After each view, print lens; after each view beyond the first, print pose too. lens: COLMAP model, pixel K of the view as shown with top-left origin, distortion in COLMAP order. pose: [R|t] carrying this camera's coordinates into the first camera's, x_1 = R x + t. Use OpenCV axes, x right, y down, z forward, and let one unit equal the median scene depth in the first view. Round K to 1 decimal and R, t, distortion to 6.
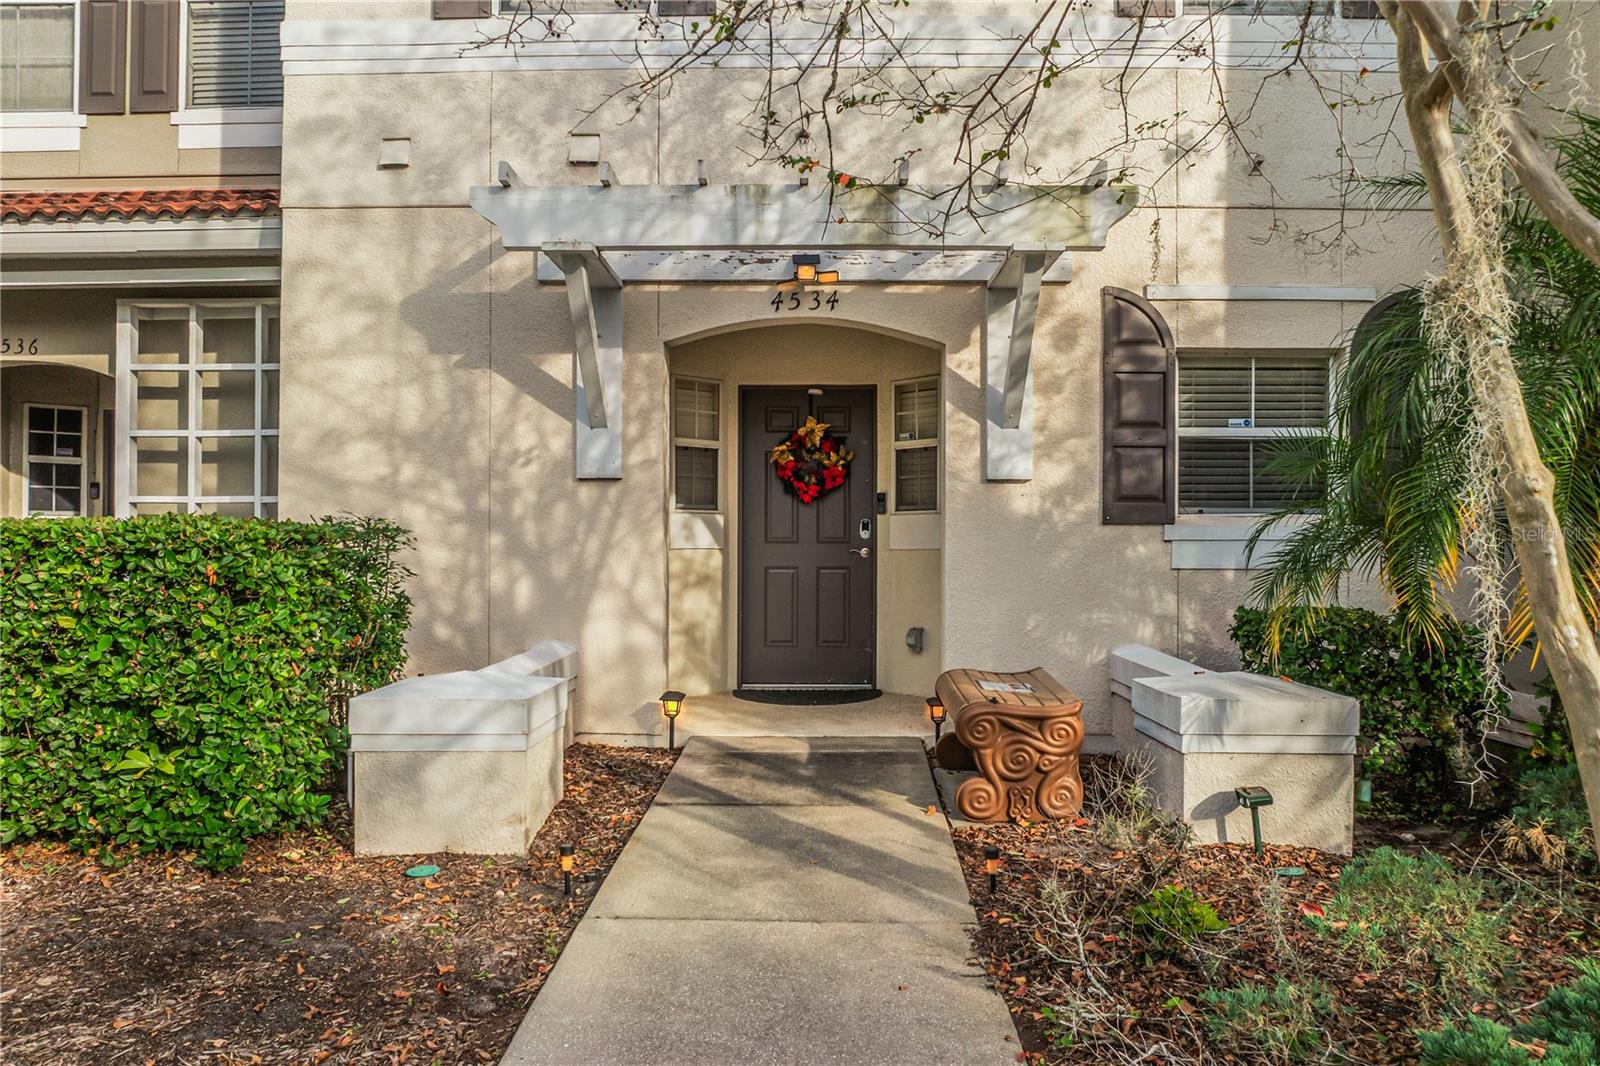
lens RADIAL K [[1149.0, 0, 784.1], [0, 1149.0, 525.9], [0, 0, 1]] dist [-0.034206, -0.002099]
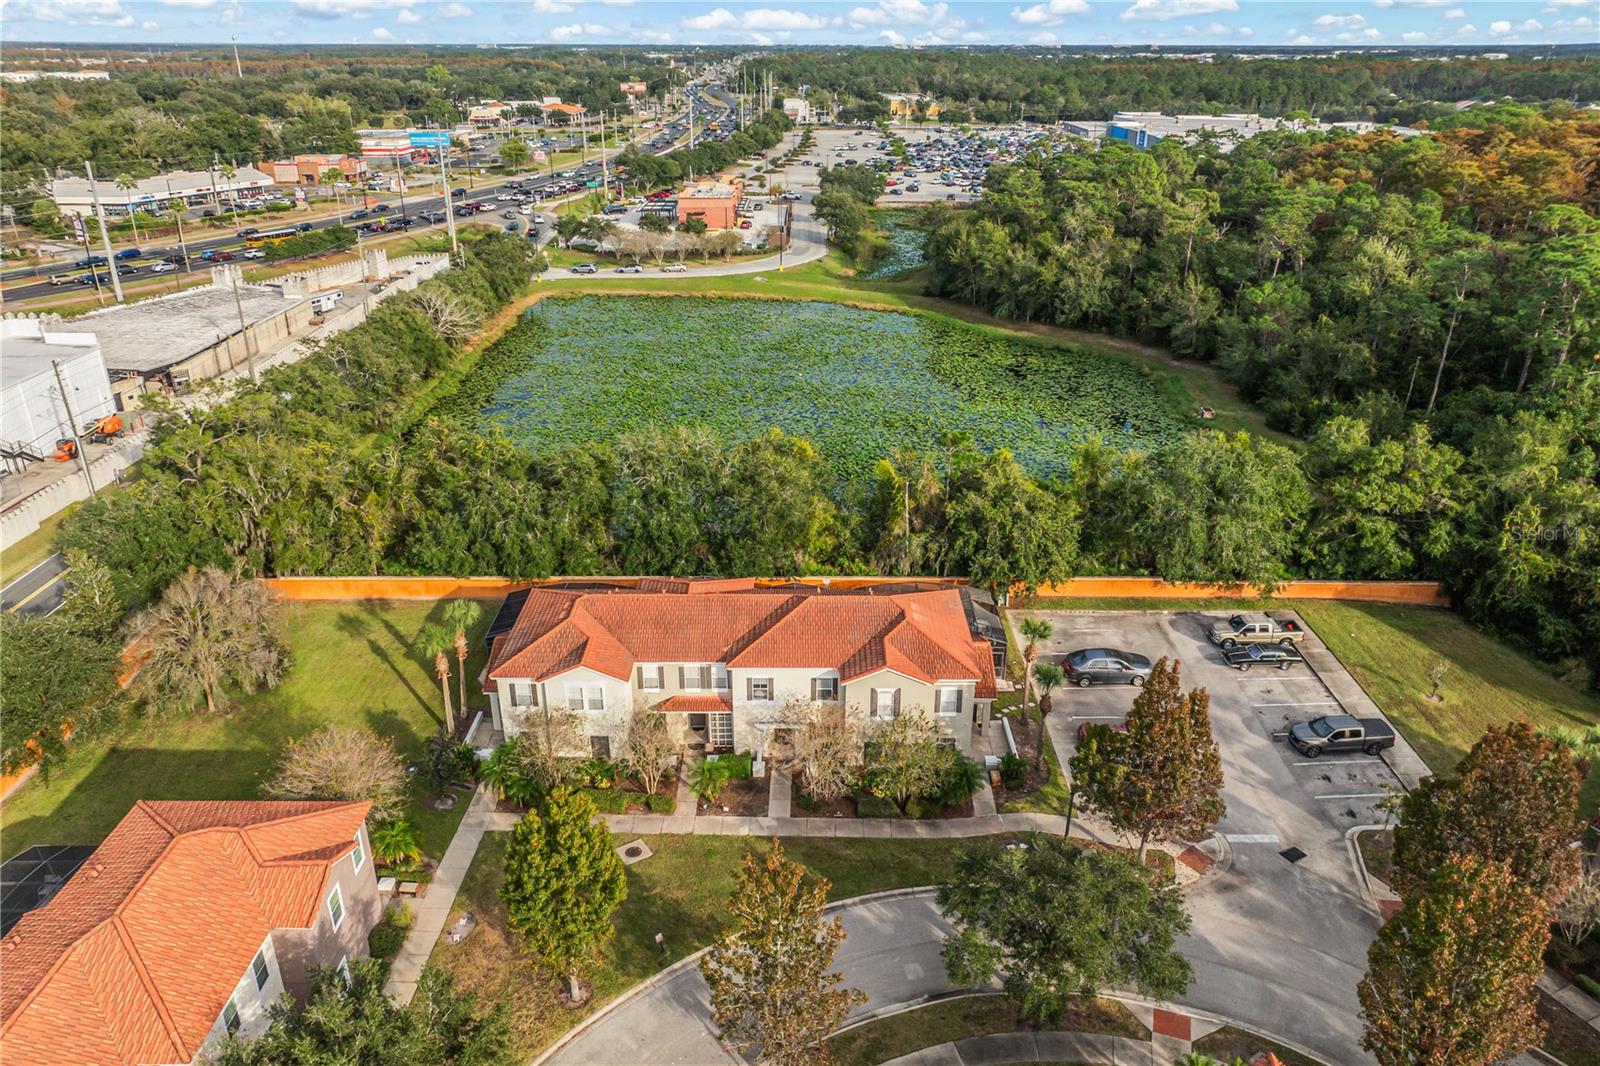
lens RADIAL K [[1101.8, 0, 800.0], [0, 1101.8, 533.0], [0, 0, 1]] dist [0.029340, -0.044322]
pose [[0.999751, -0.010710, 0.019573, -0.001723], [0.001610, 0.909595, 0.415494, -6.121391], [-0.022253, -0.415359, 0.909385, -7.706457]]
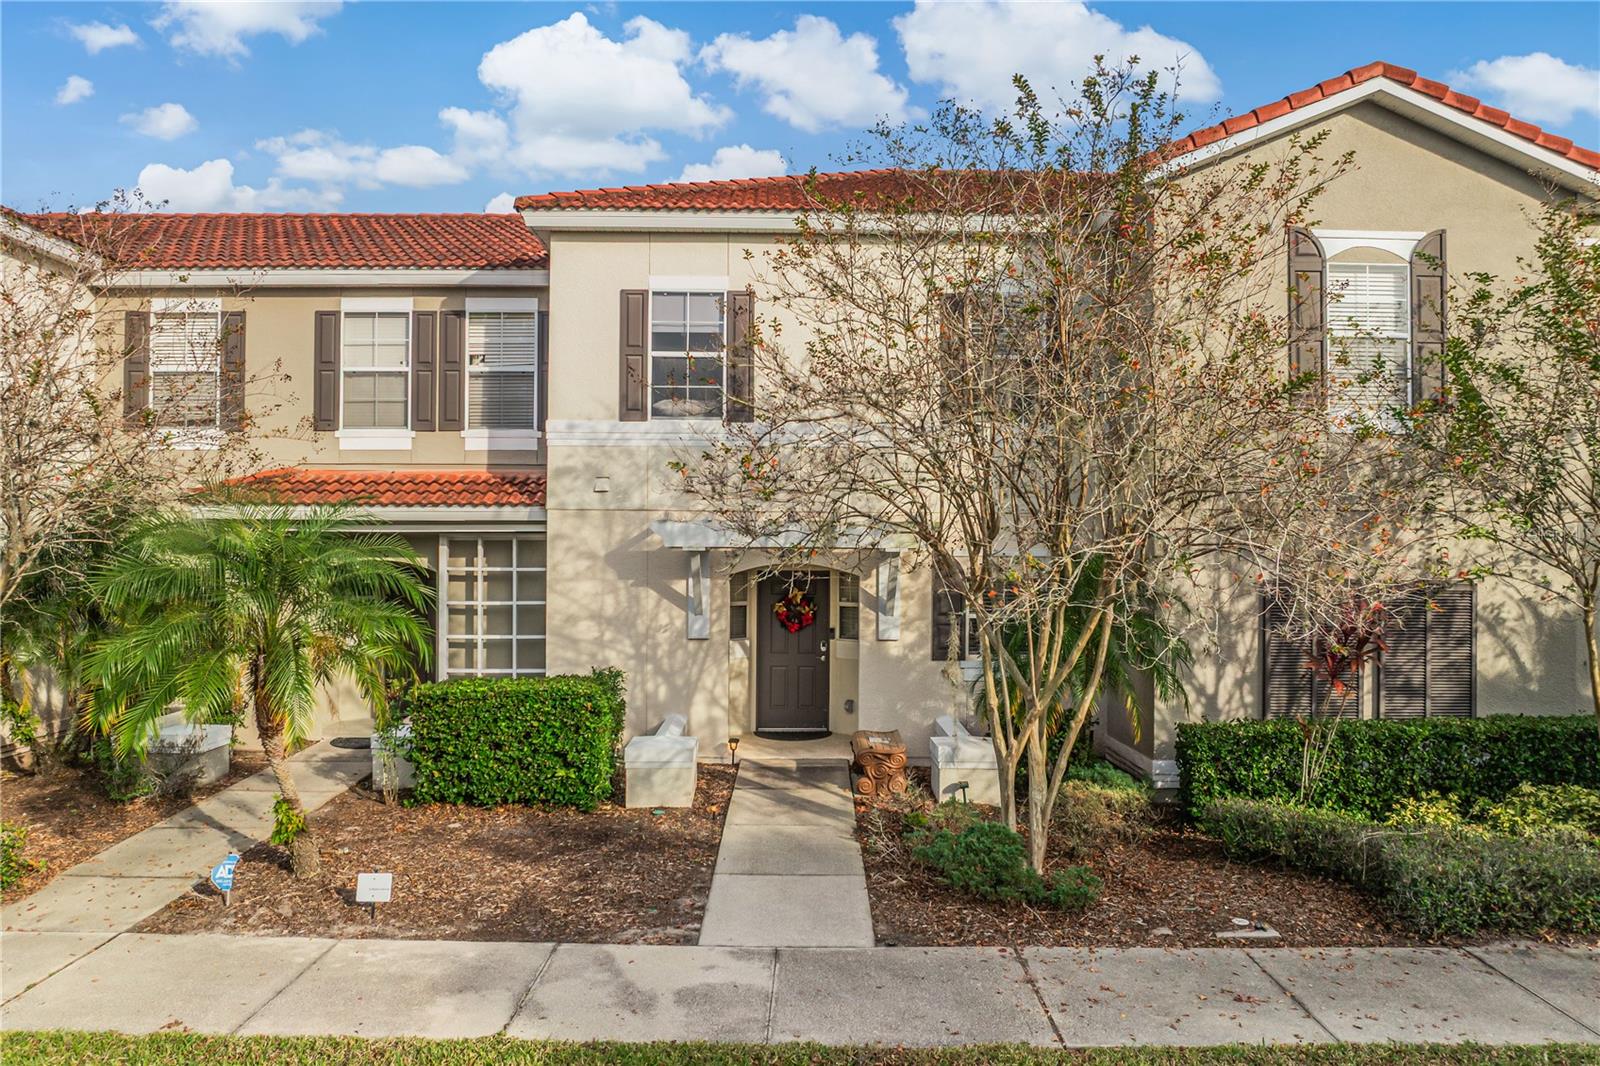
lens RADIAL K [[1131.7, 0, 800.0], [0, 1131.7, 533.0], [0, 0, 1]] dist [-0.031704, 0.000210]
pose [[0.999138, 0.005153, 0.041187, -0.059248], [-0.005227, 0.999985, 0.001693, -0.242499], [-0.041177, -0.001907, 0.999150, -1.113376]]
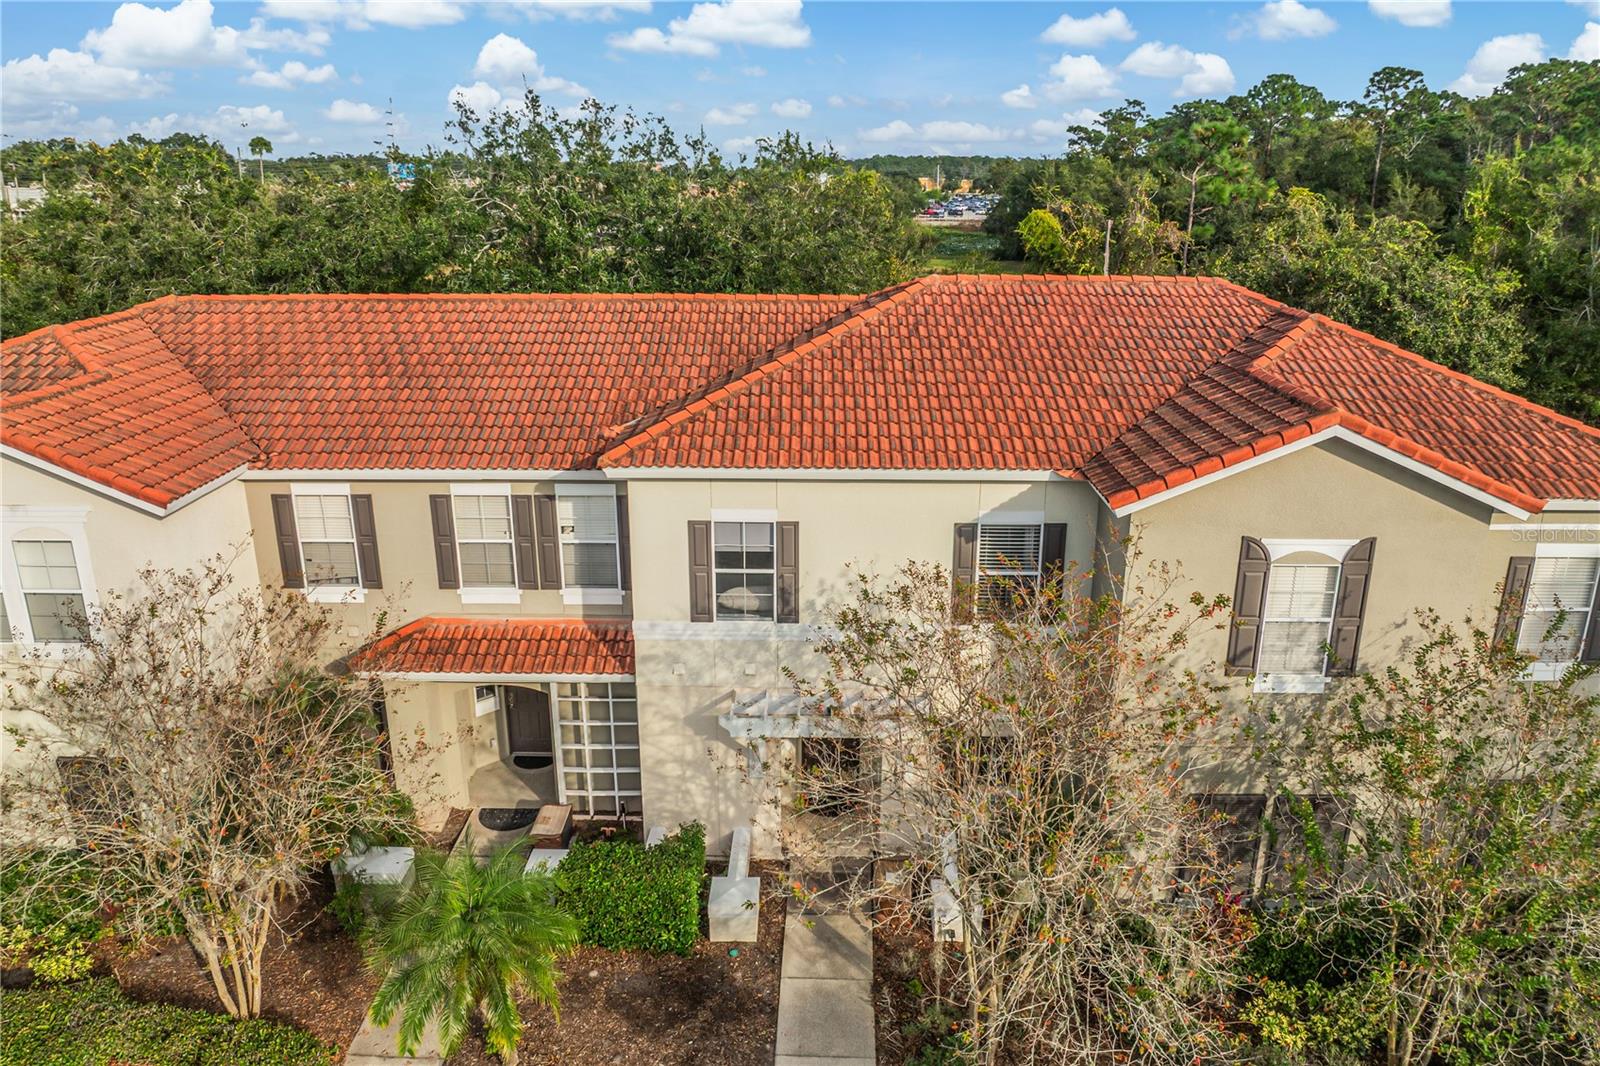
lens RADIAL K [[1128.9, 0, 802.5], [0, 1128.9, 524.3], [0, 0, 1]] dist [-0.030086, 0.025898]
pose [[0.999981, -0.000881, 0.006172, -0.068151], [-0.001071, 0.950957, 0.309322, -1.457061], [-0.006141, -0.309323, 0.950937, -1.405562]]
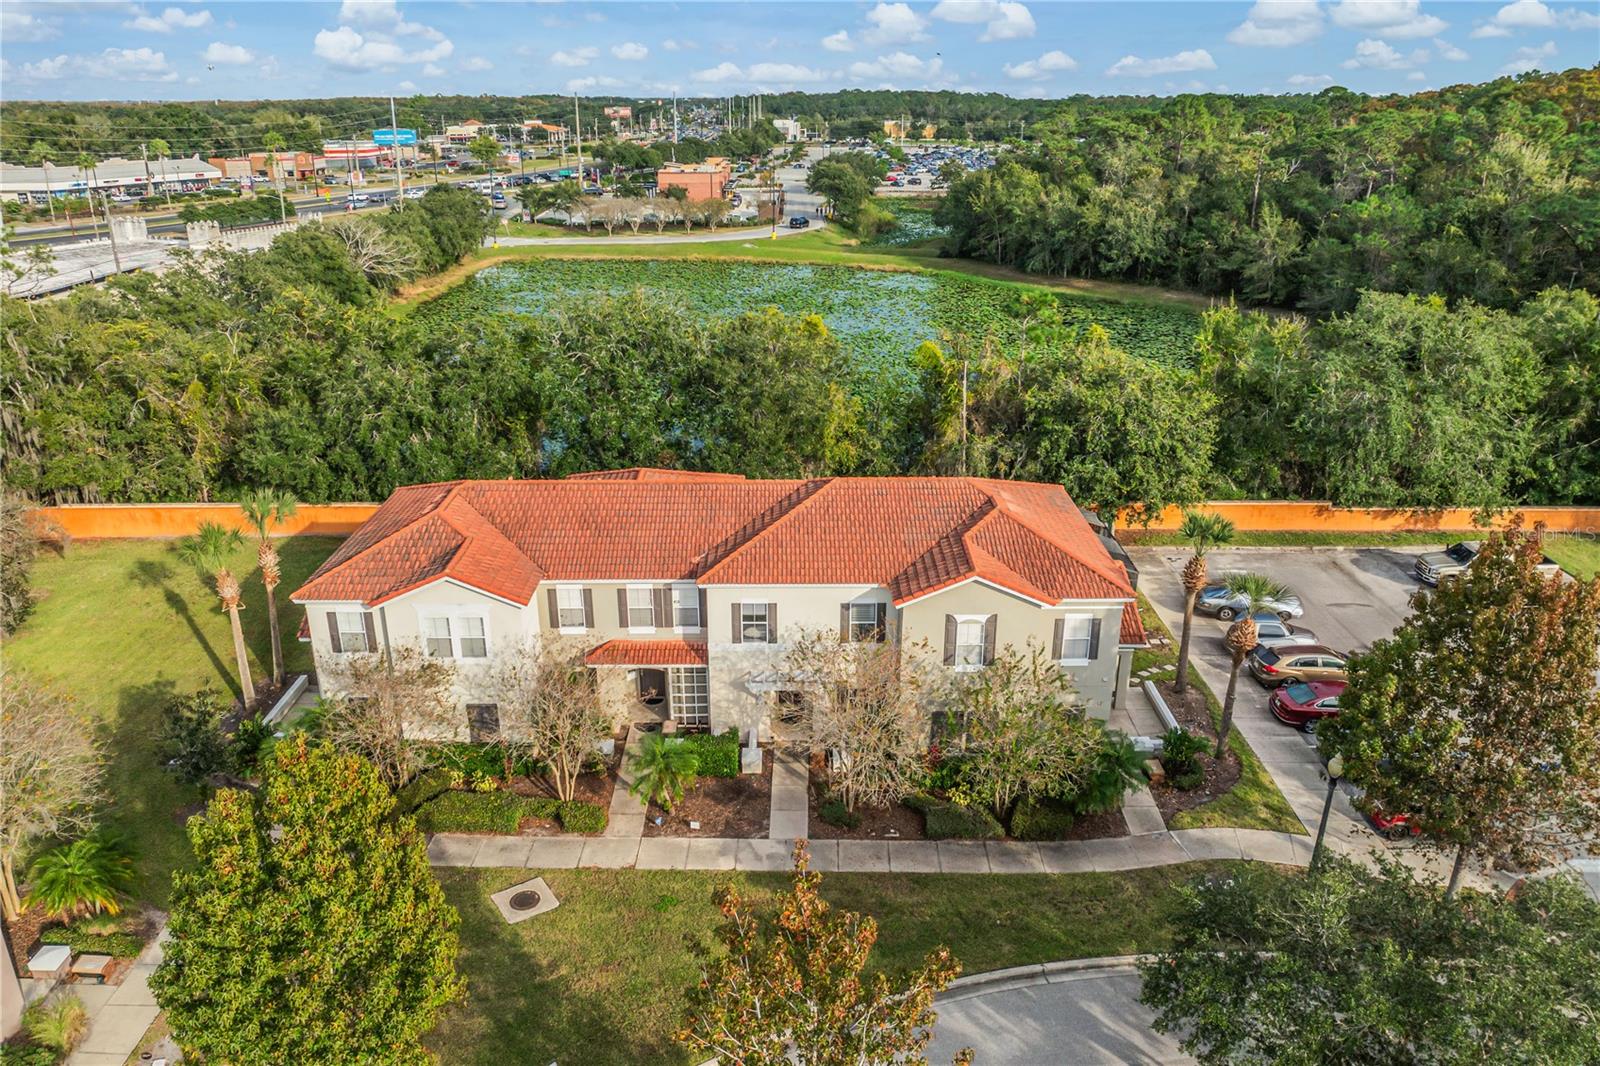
lens RADIAL K [[1128.9, 0, 802.5], [0, 1128.9, 524.3], [0, 0, 1]] dist [-0.030086, 0.025898]
pose [[0.999427, -0.011093, 0.031993, -0.113134], [-0.001405, 0.930419, 0.366496, -3.329746], [-0.033833, -0.366331, 0.929869, -4.560317]]
